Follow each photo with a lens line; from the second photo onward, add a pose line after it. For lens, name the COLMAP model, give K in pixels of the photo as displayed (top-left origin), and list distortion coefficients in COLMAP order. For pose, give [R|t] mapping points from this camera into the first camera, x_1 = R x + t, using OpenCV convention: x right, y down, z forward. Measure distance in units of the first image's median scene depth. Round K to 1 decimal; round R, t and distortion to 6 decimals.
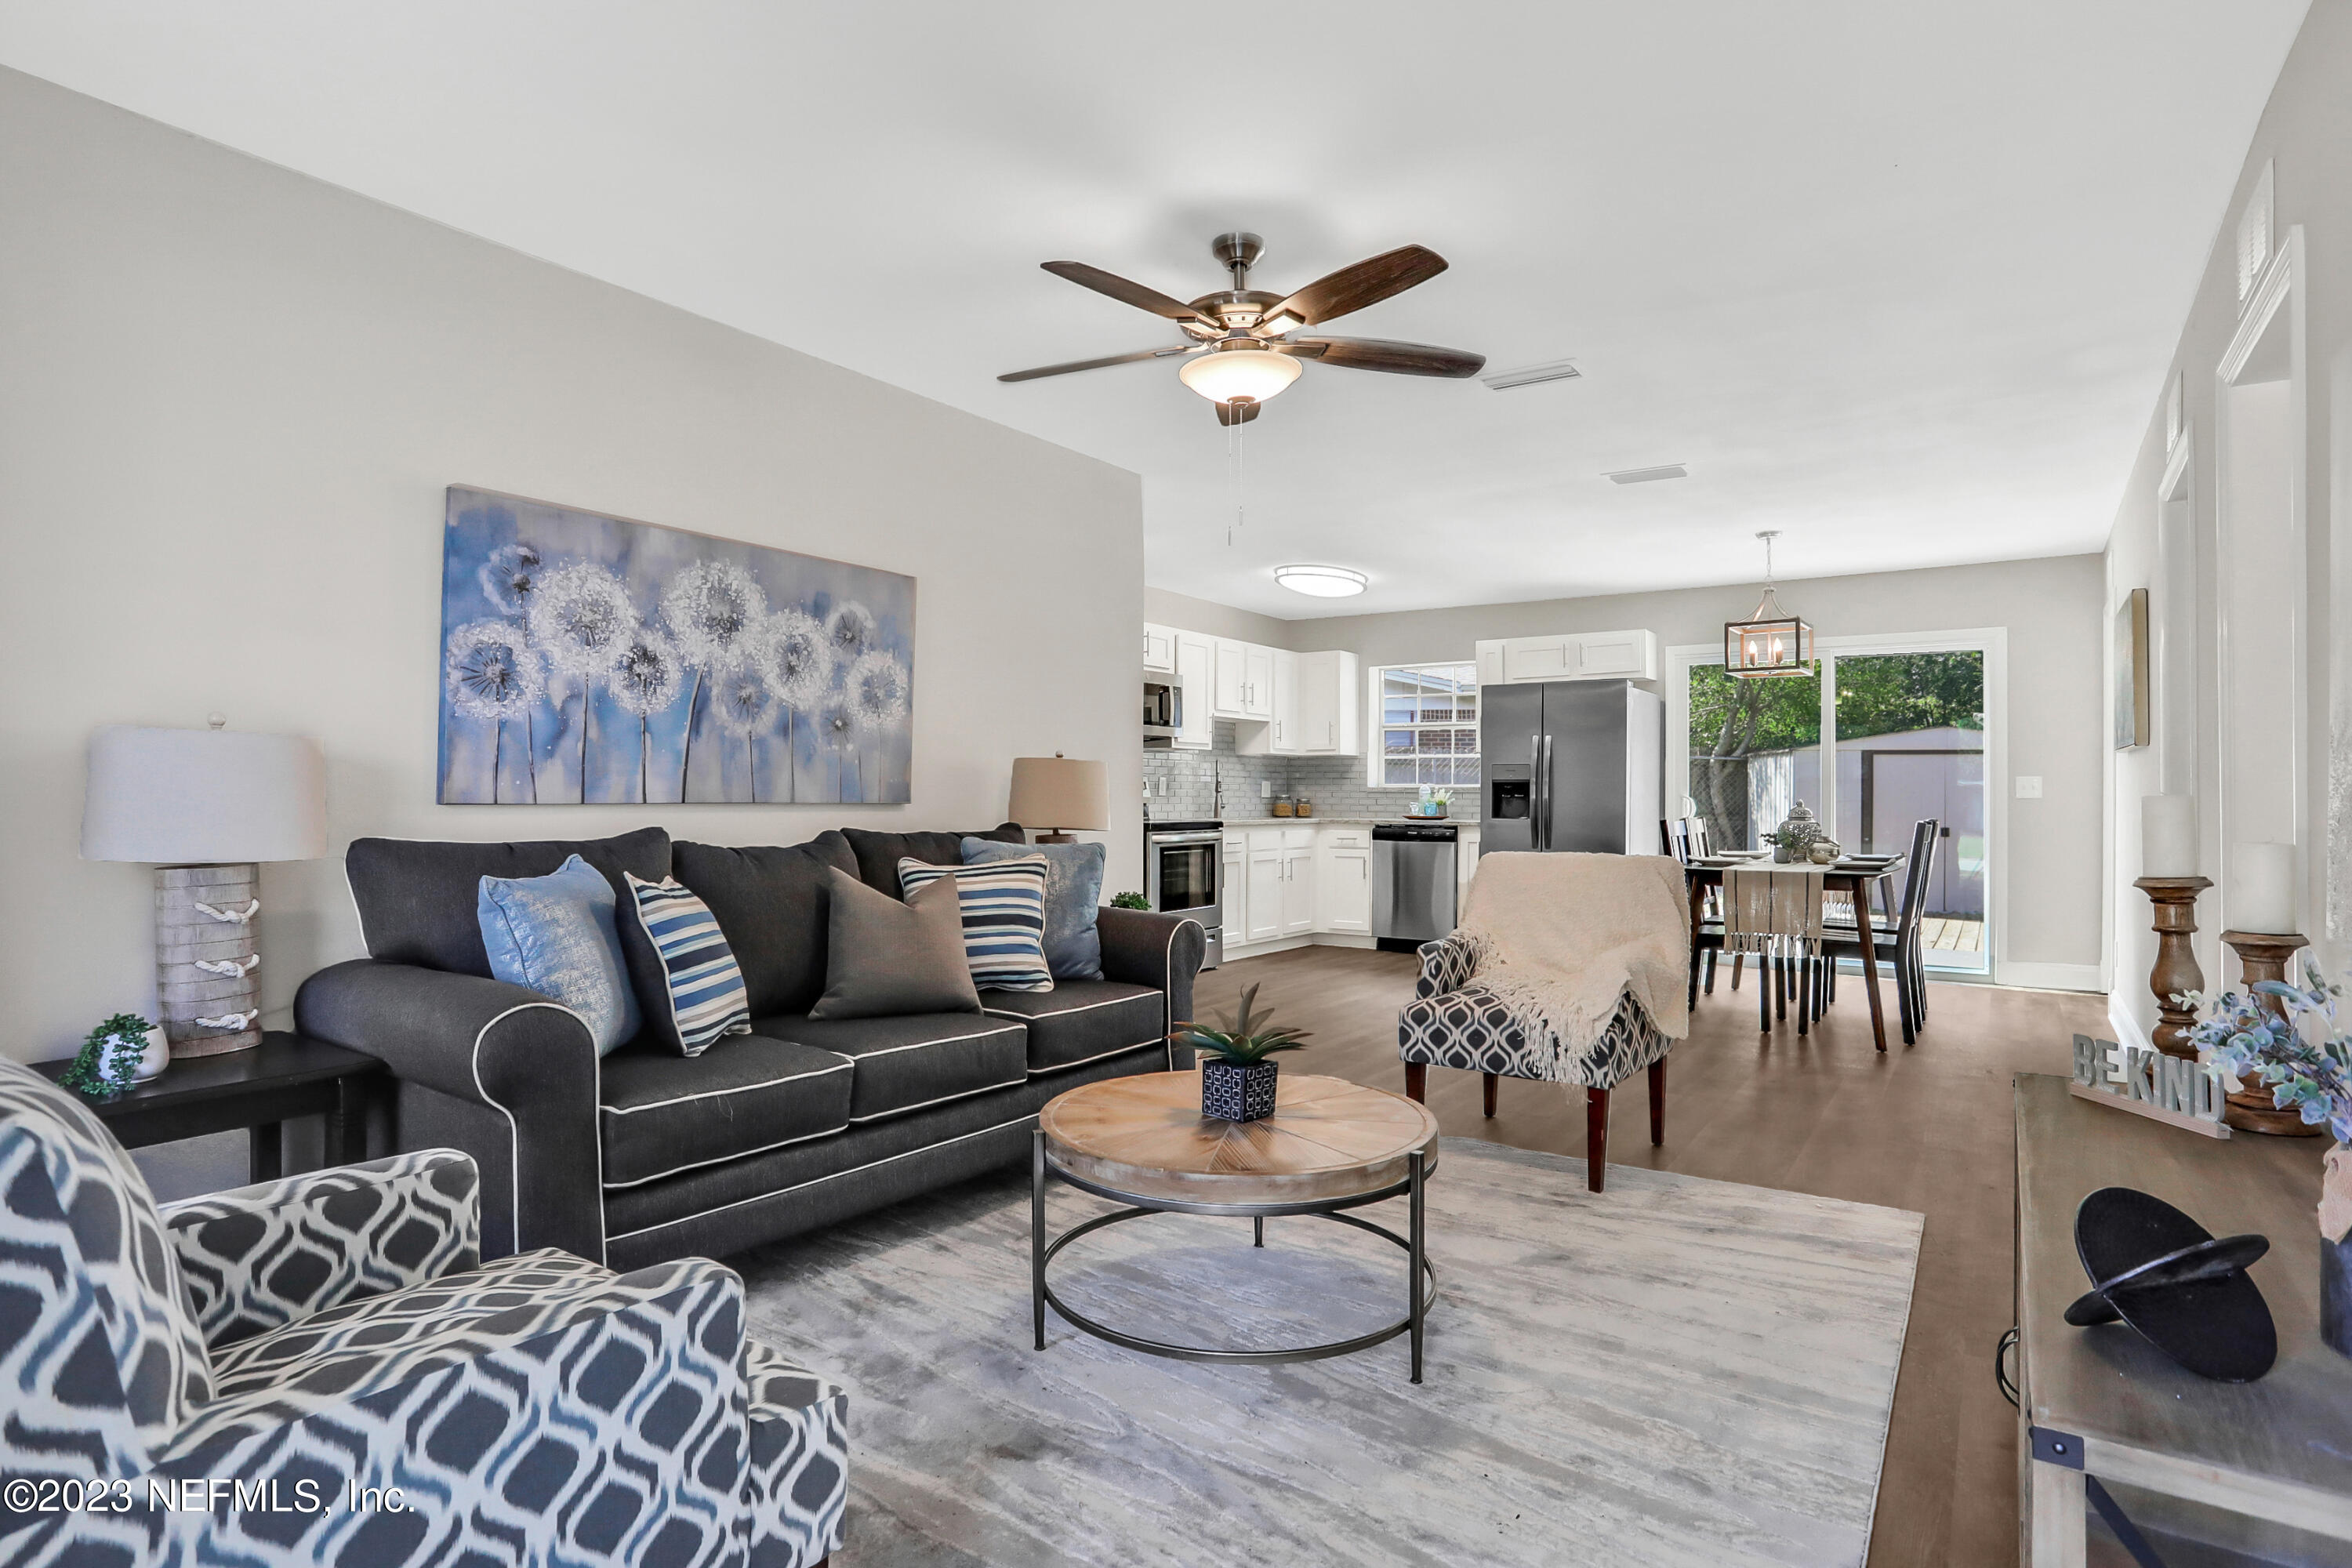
lens RADIAL K [[1159.9, 0, 1177.7], [0, 1159.9, 783.9], [0, 0, 1]] dist [-0.034447, 0.002107]
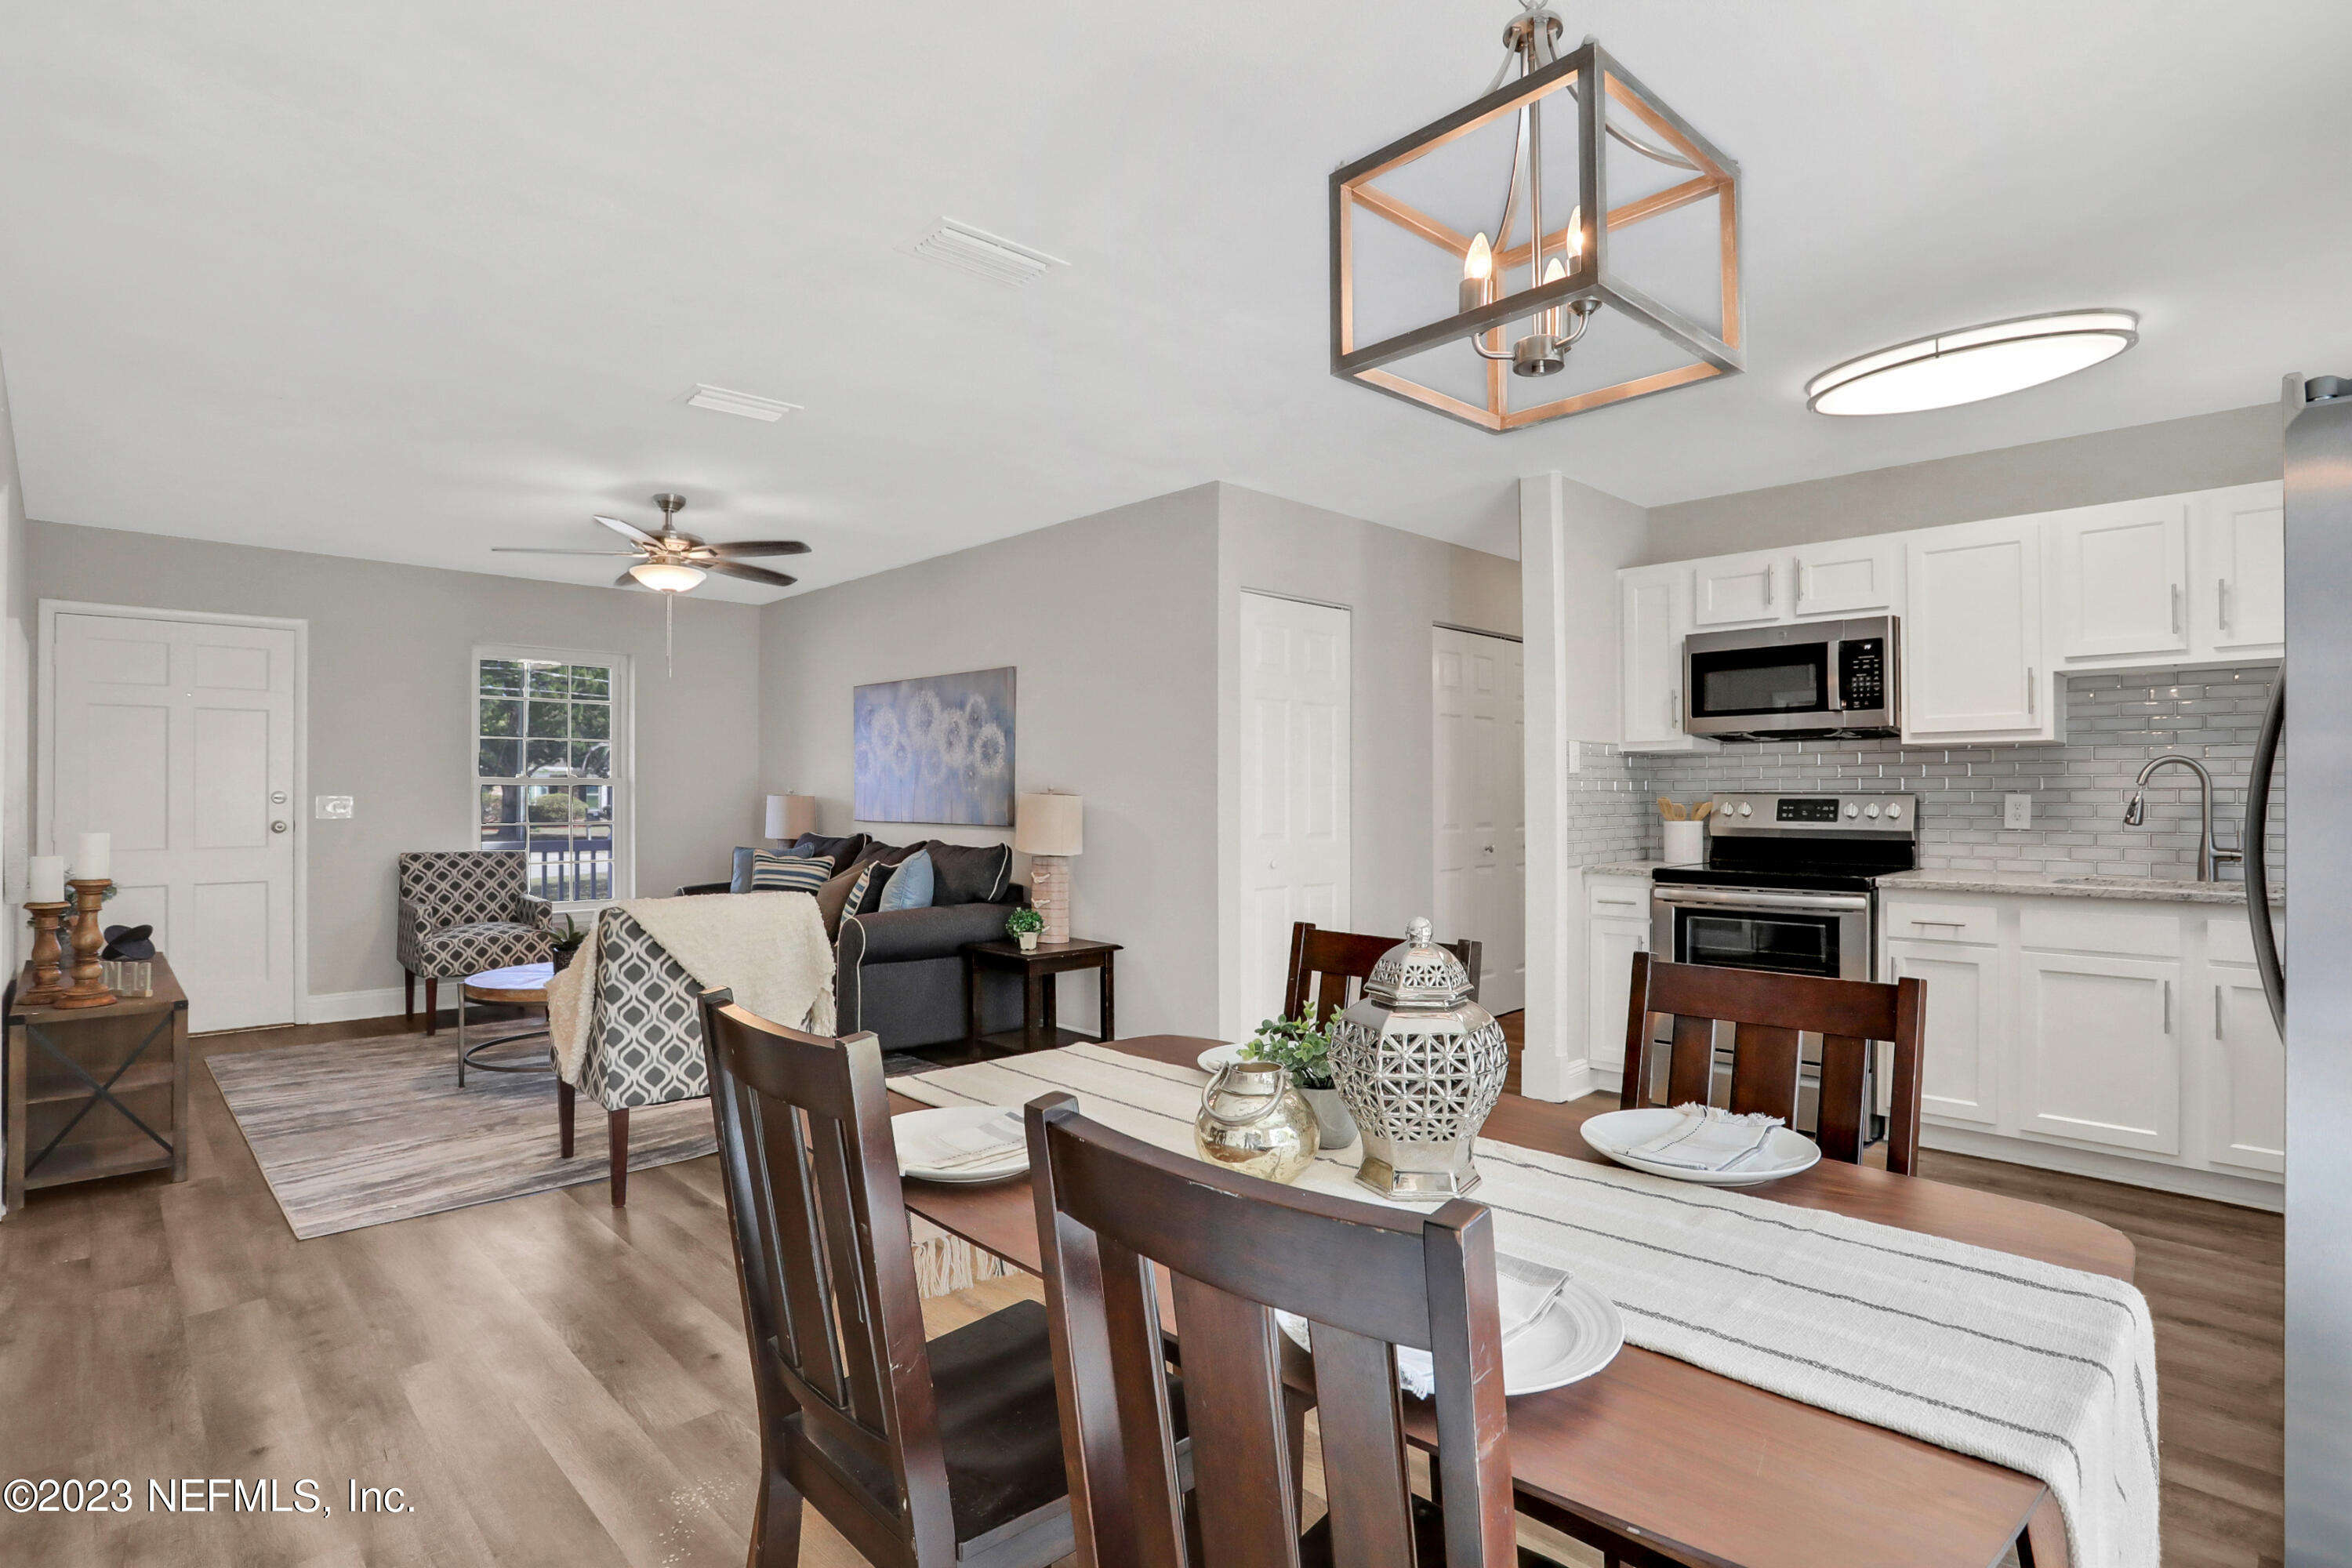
lens RADIAL K [[1159.9, 0, 1173.0], [0, 1159.9, 789.8], [0, 0, 1]] dist [-0.034447, 0.002107]
pose [[-0.186277, -0.011333, -0.982432, 0.589296], [0.005506, 0.999906, -0.012578, -0.005389], [0.982482, -0.007752, -0.186197, 0.775302]]
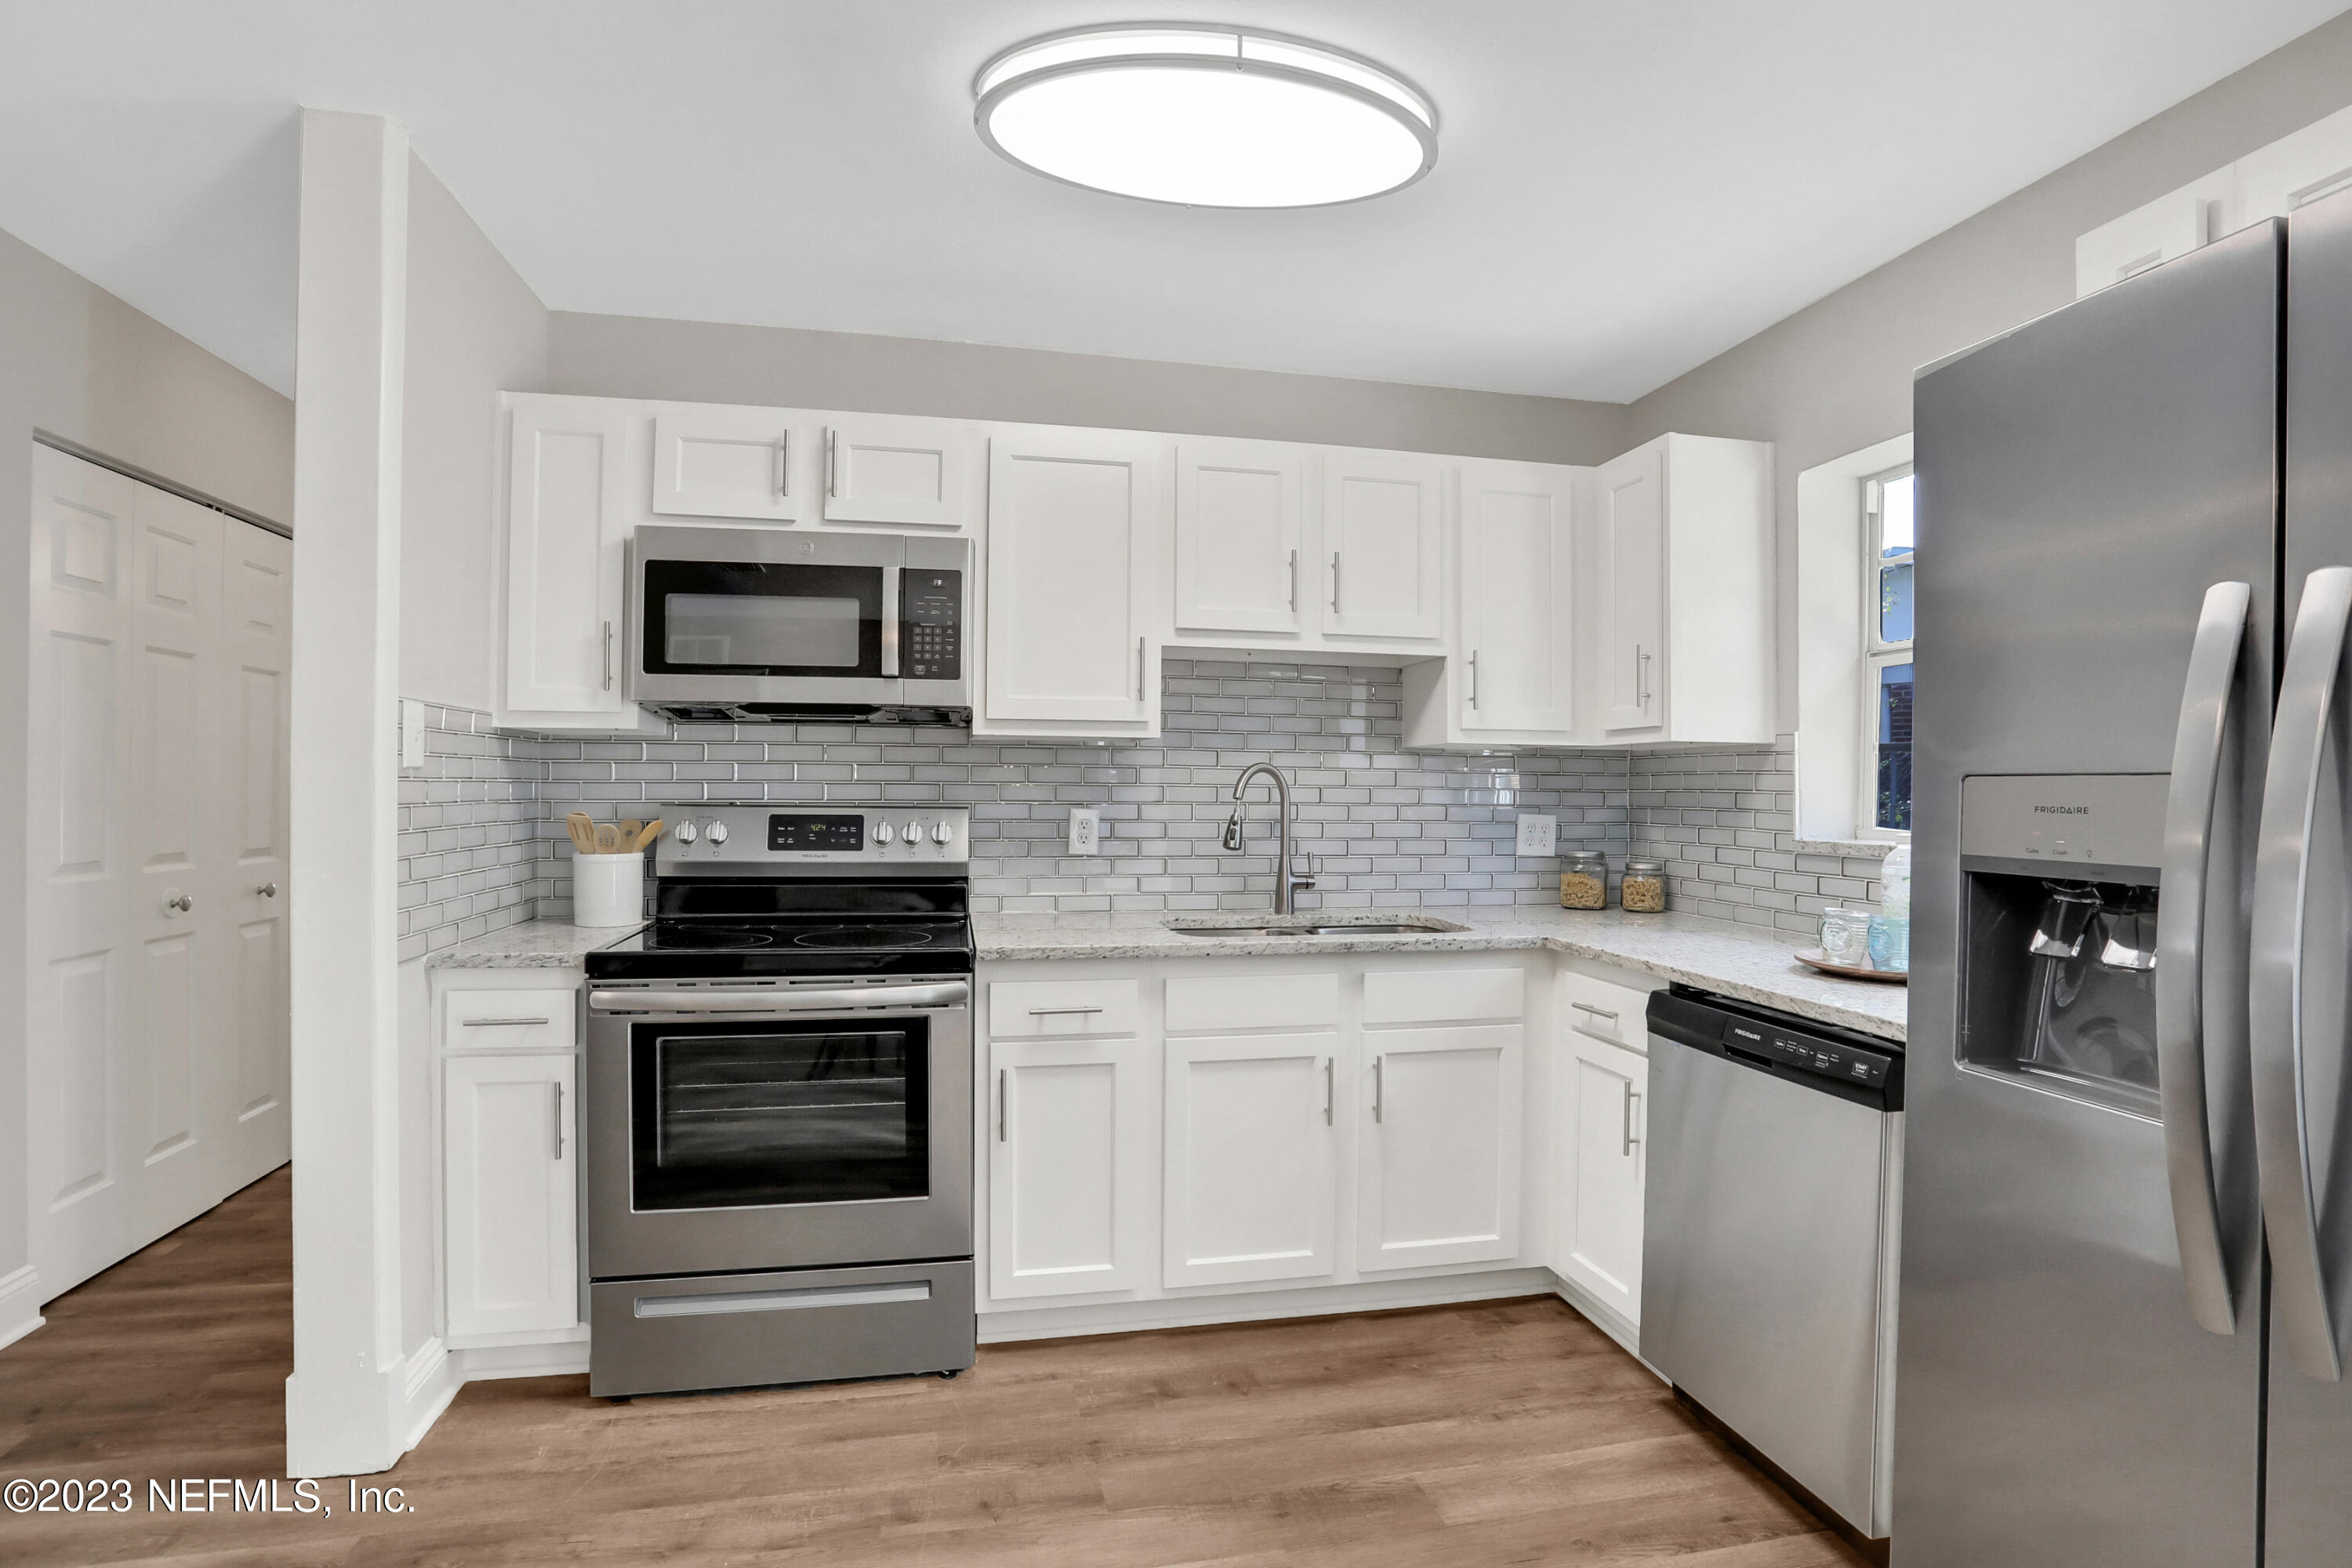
lens RADIAL K [[1159.9, 0, 1181.6], [0, 1159.9, 784.4], [0, 0, 1]] dist [-0.034447, 0.002107]
pose [[0.736788, -0.003116, -0.676117, 0.308891], [0.001940, 0.999995, -0.002495, -0.014608], [0.676121, 0.000527, 0.736790, 0.786384]]
